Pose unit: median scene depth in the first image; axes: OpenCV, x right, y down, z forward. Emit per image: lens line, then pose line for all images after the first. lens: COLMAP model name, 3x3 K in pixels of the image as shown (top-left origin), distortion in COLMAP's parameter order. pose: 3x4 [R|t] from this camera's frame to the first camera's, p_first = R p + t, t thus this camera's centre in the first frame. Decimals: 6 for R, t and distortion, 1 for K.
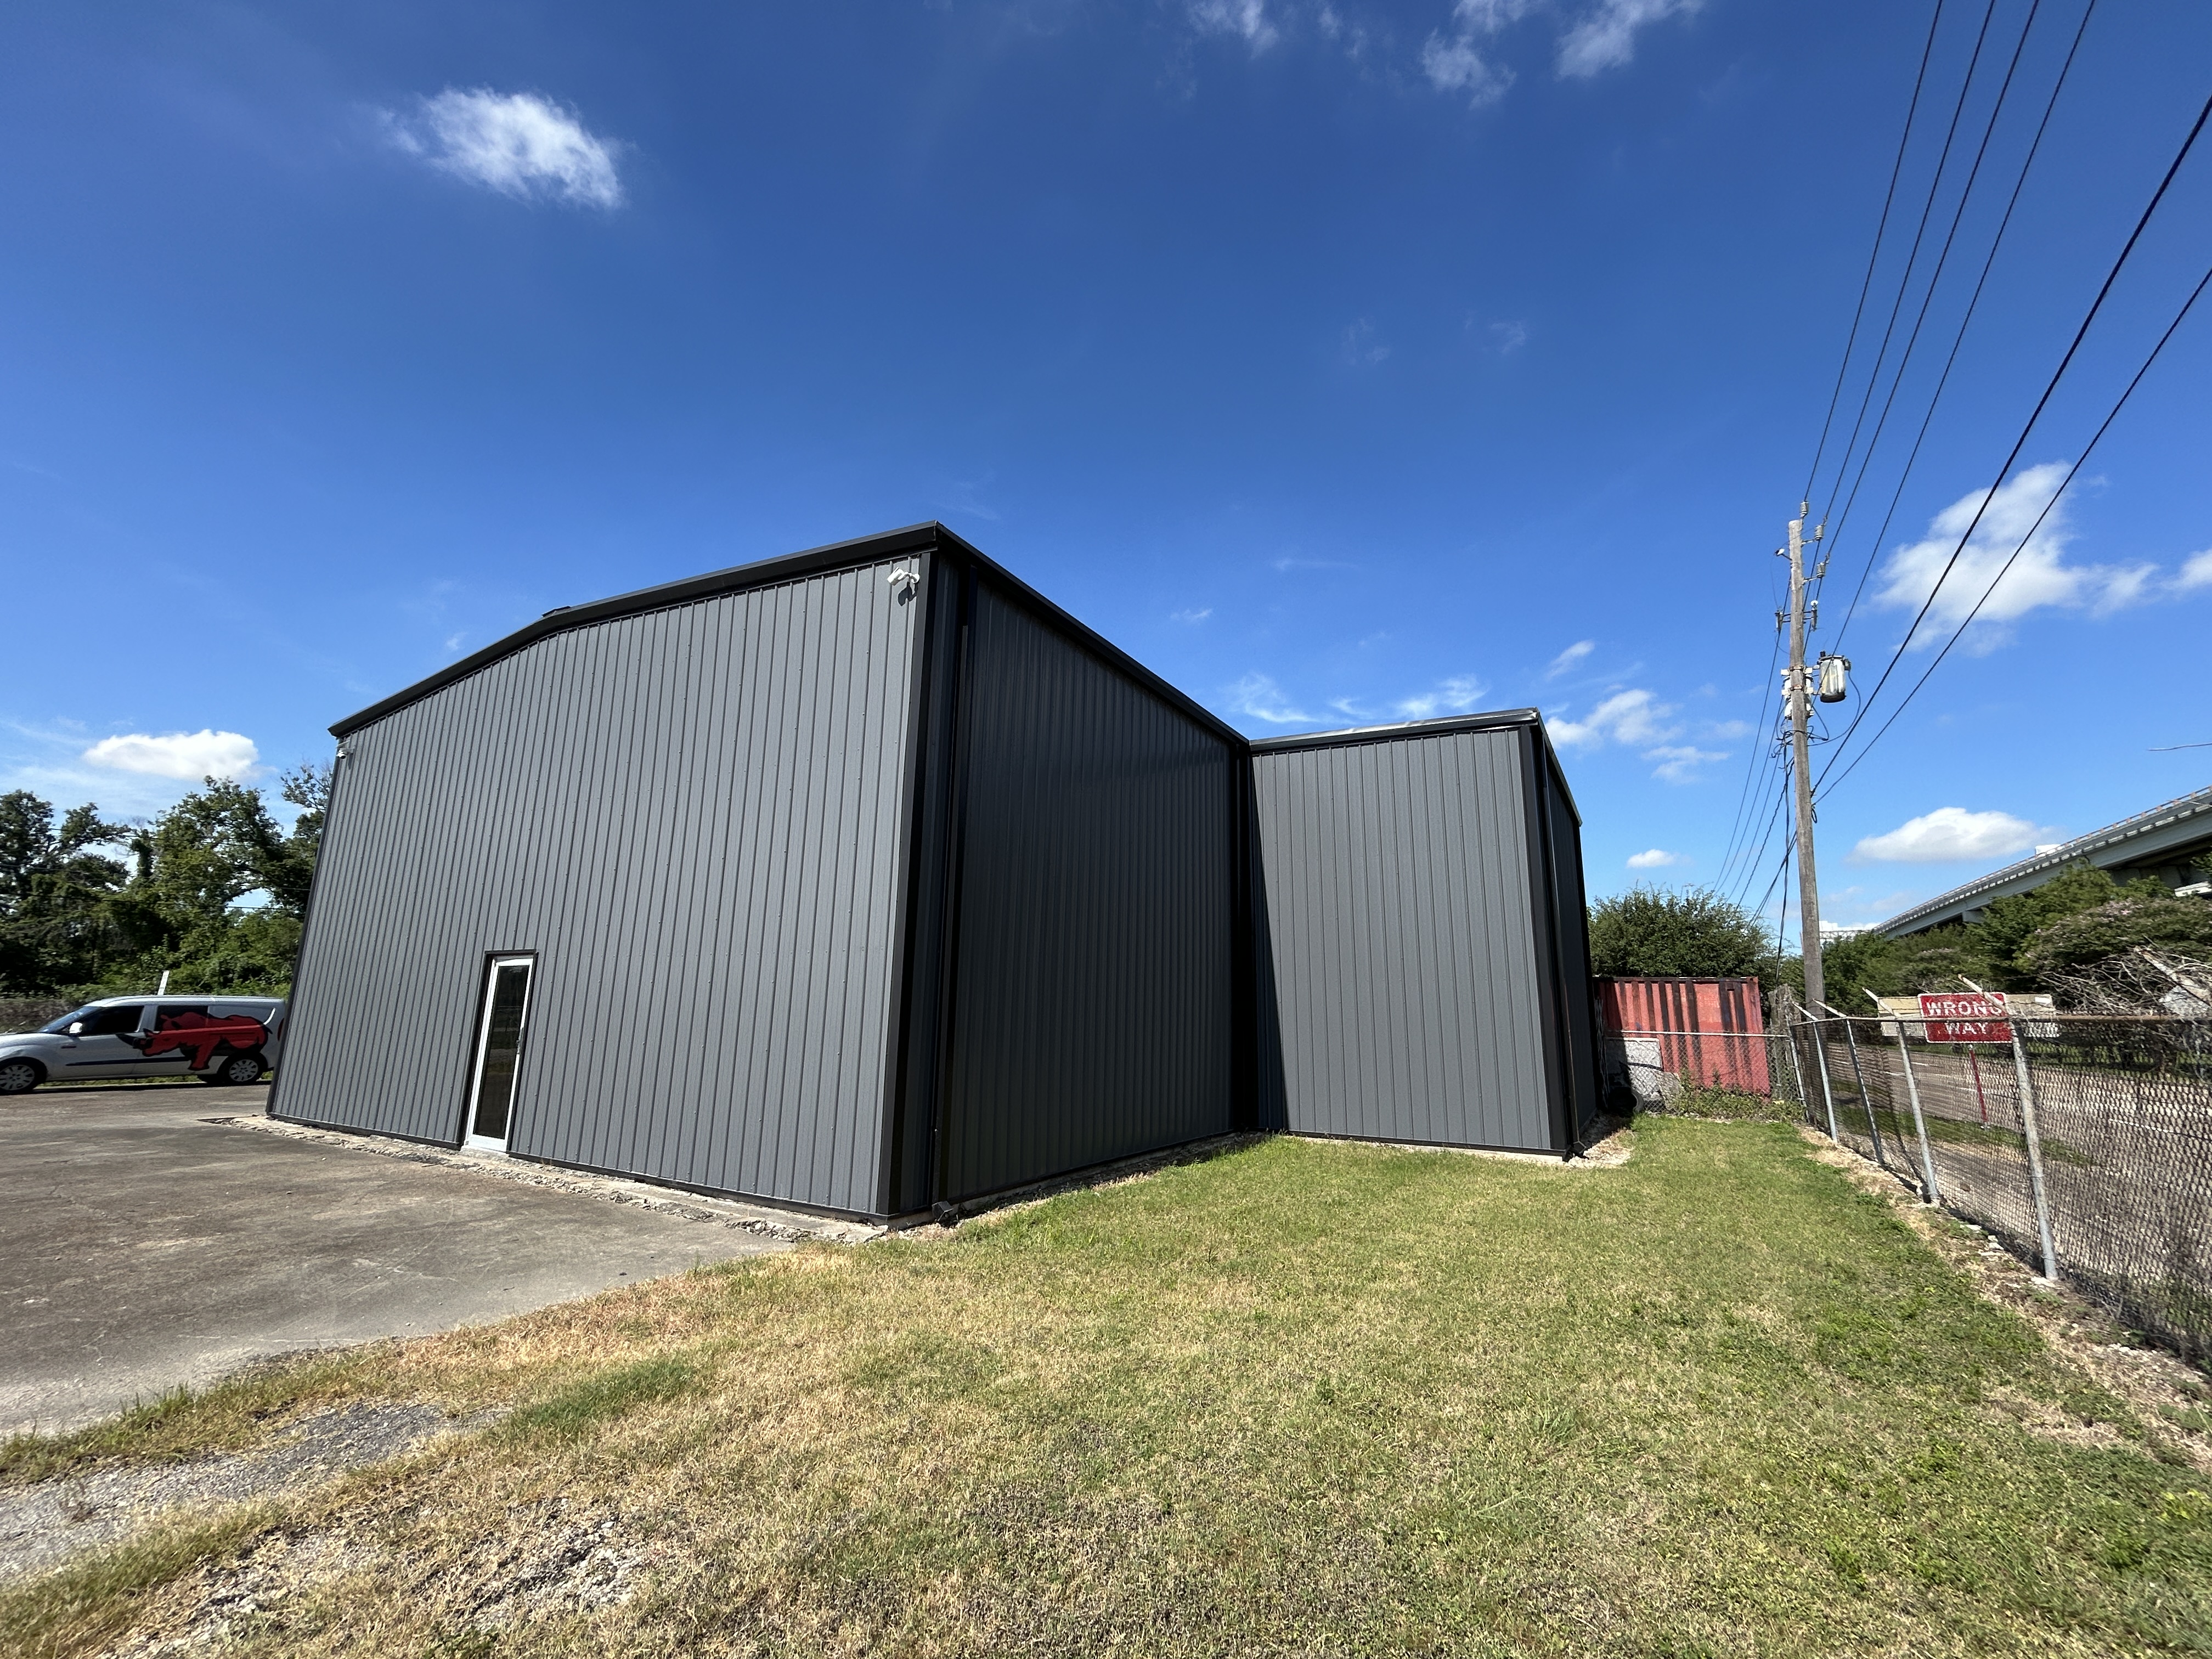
lens RADIAL K [[895.7, 0, 1106.9], [0, 895.7, 829.7], [0, 0, 1]] dist [0.001167, -0.000032]
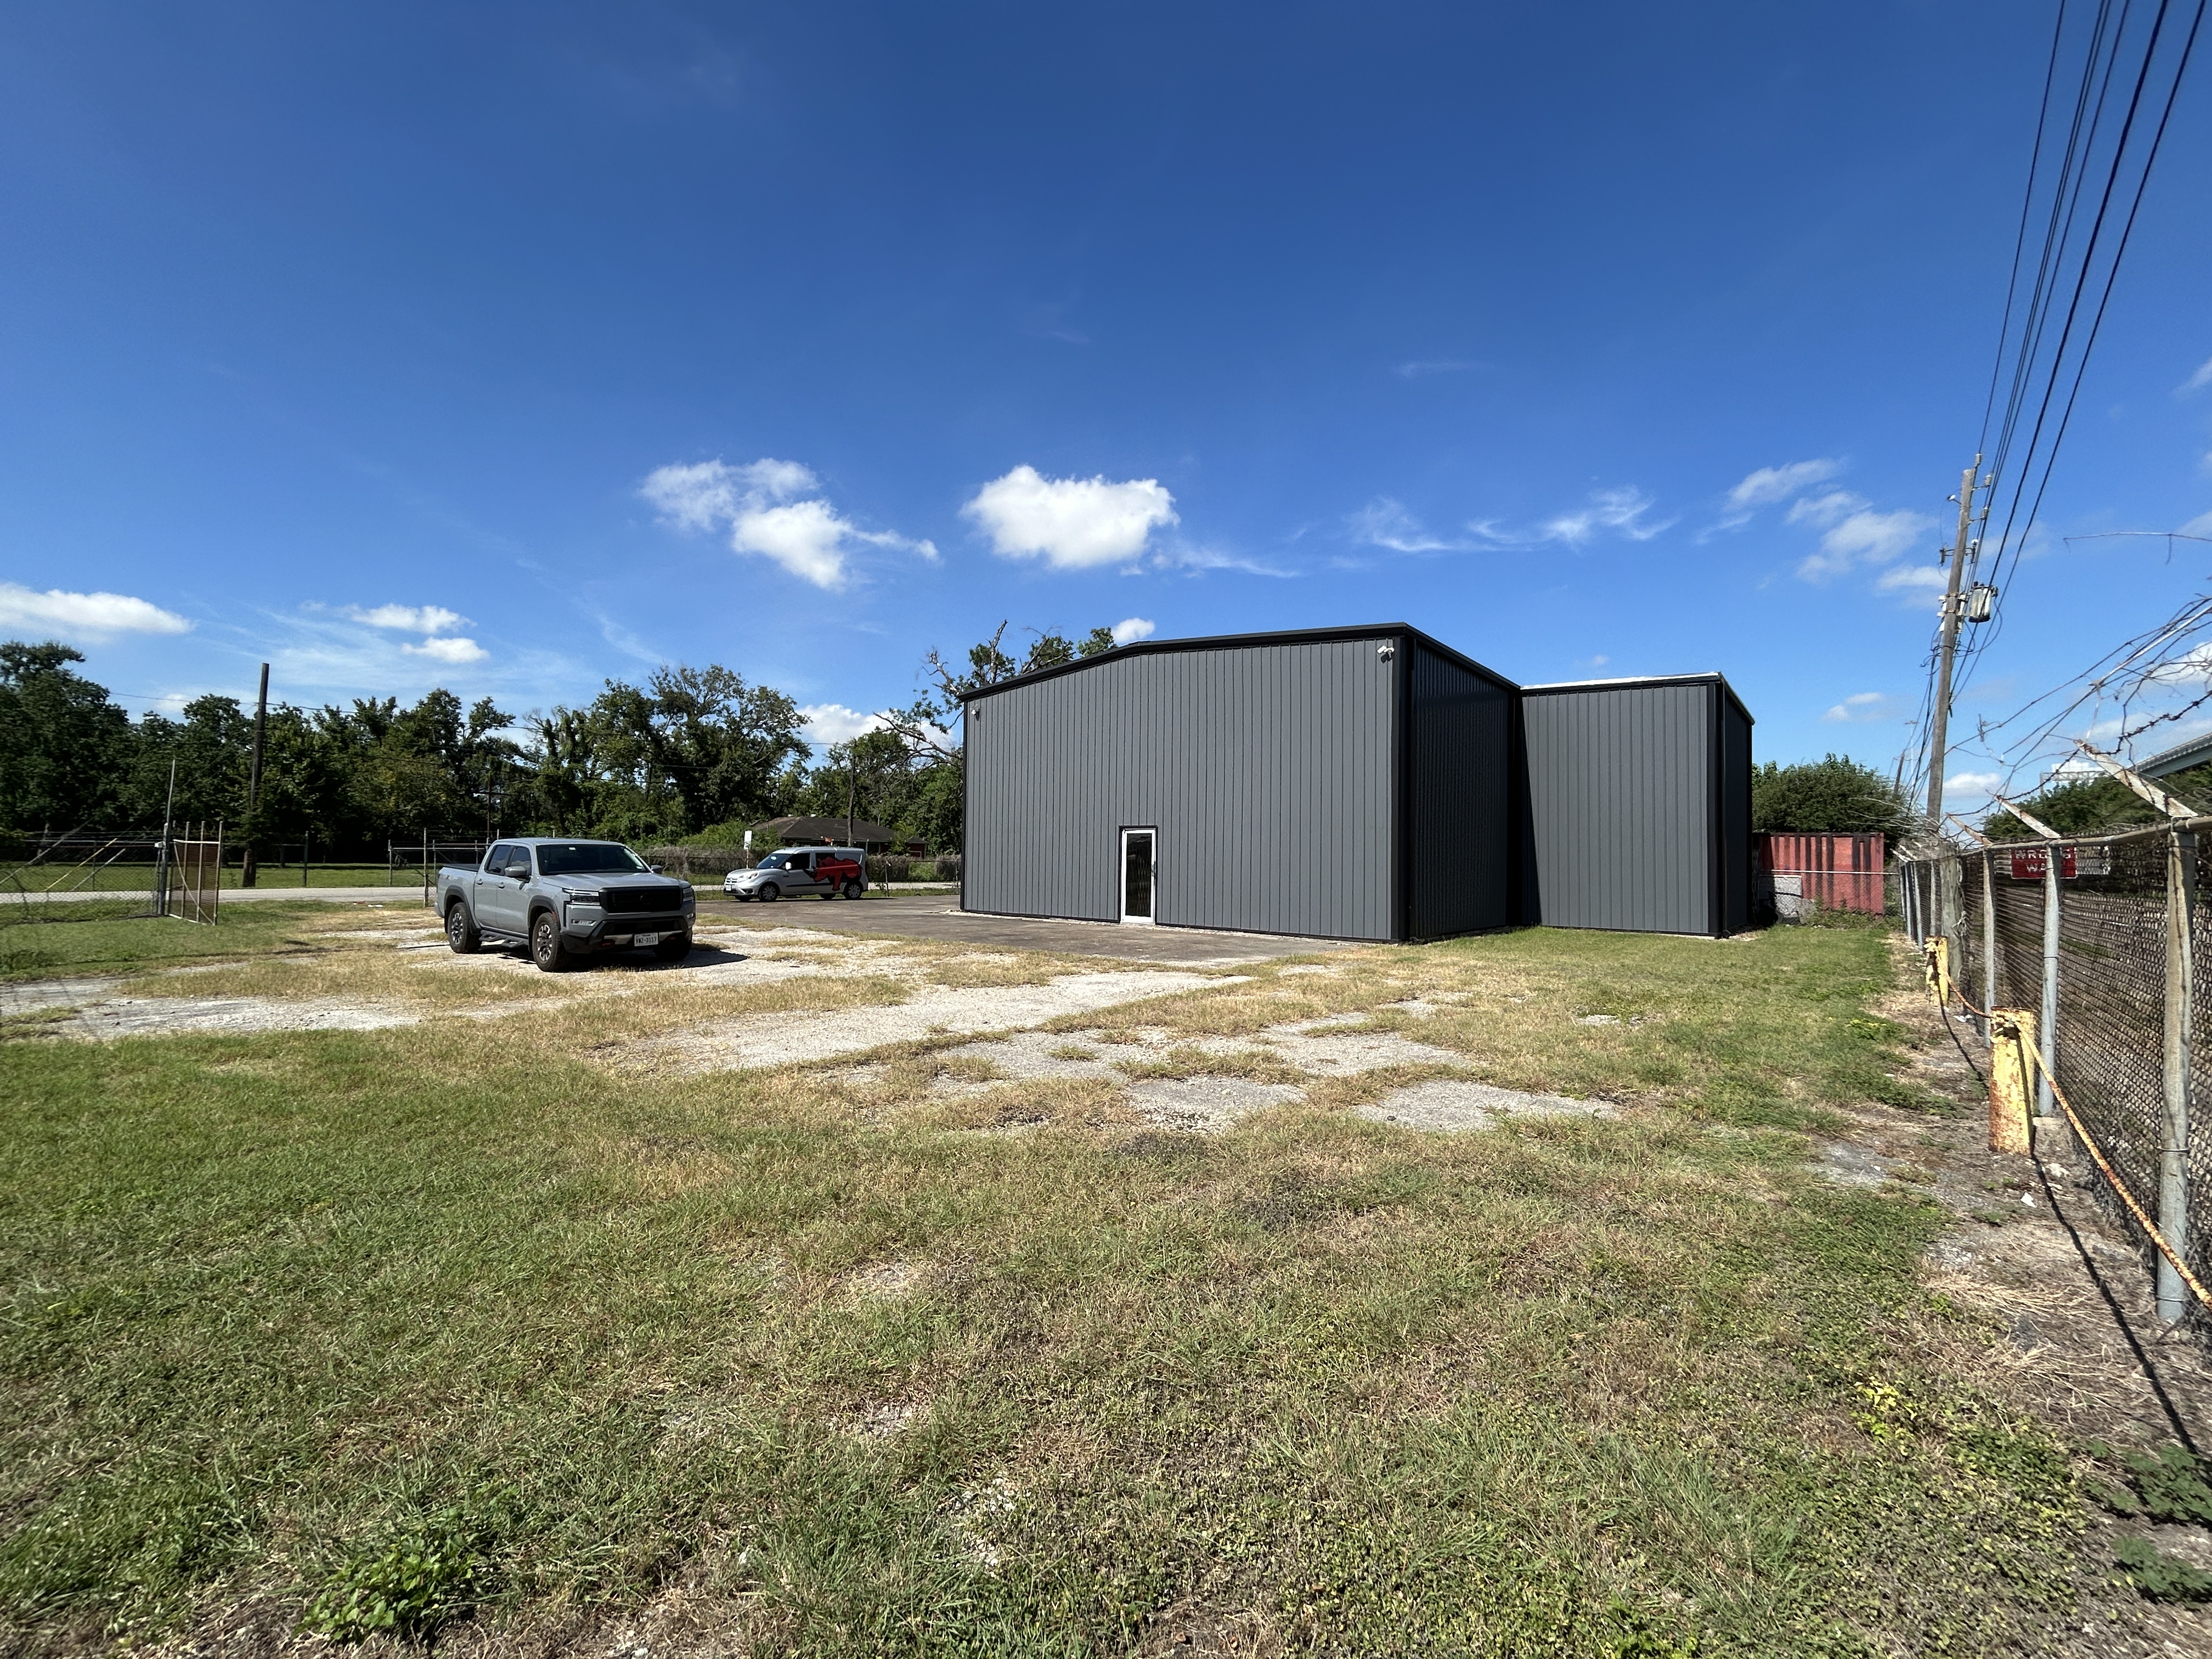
lens RADIAL K [[895.7, 0, 1106.9], [0, 895.7, 829.7], [0, 0, 1]] dist [0.001167, -0.000032]
pose [[0.987428, -0.004273, -0.158009, -0.246770], [0.030699, 0.985784, 0.165188, -0.107319], [0.155057, -0.167962, 0.973523, -0.543672]]
